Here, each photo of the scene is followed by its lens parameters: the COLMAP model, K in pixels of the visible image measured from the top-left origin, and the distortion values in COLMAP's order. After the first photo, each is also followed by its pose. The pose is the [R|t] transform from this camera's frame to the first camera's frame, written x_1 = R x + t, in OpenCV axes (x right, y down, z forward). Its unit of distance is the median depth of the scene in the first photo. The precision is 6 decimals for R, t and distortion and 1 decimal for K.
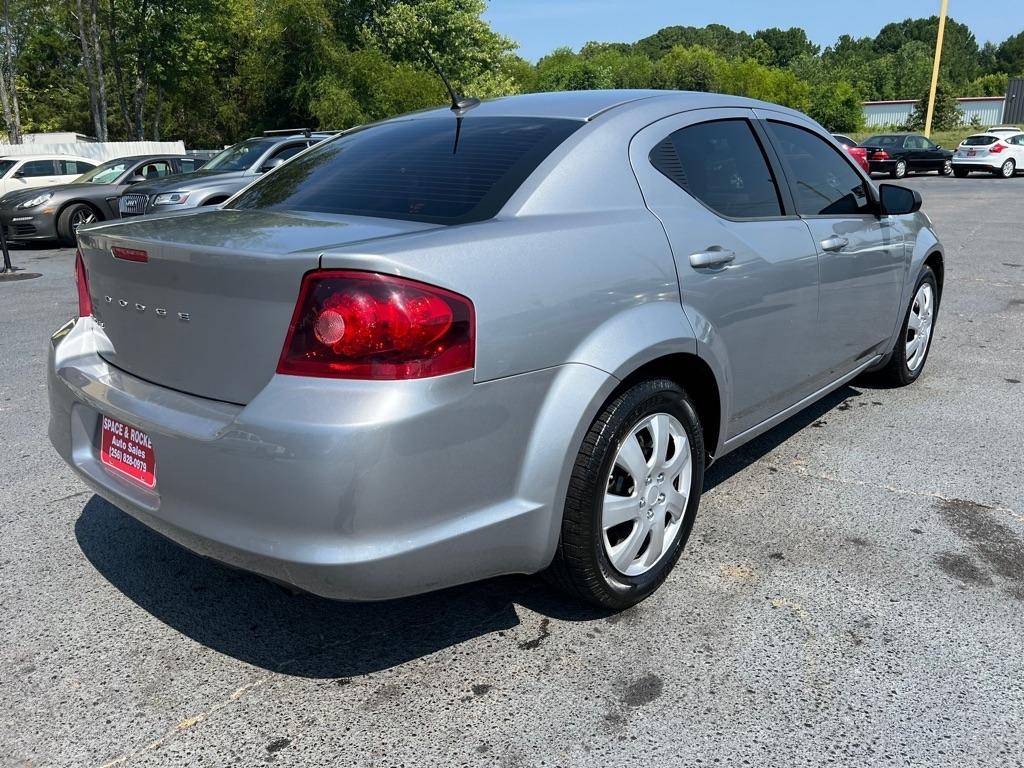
lens RADIAL K [[788.3, 0, 500.4], [0, 788.3, 389.8], [0, 0, 1]] dist [0.000112, -0.014898]
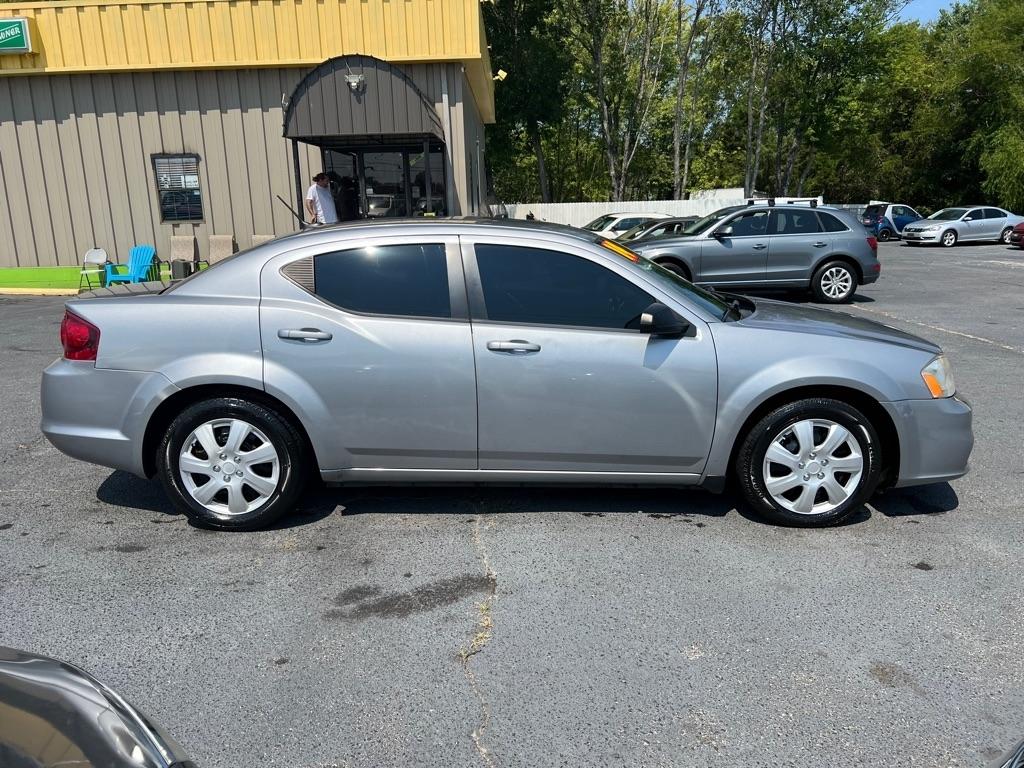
lens RADIAL K [[788.3, 0, 500.4], [0, 788.3, 389.8], [0, 0, 1]] dist [0.000112, -0.014898]
pose [[0.643044, 0.183662, -0.743480, 0.130195], [-0.224410, 0.973391, 0.046362, -0.017180], [0.732213, 0.137031, 0.667149, 0.021308]]
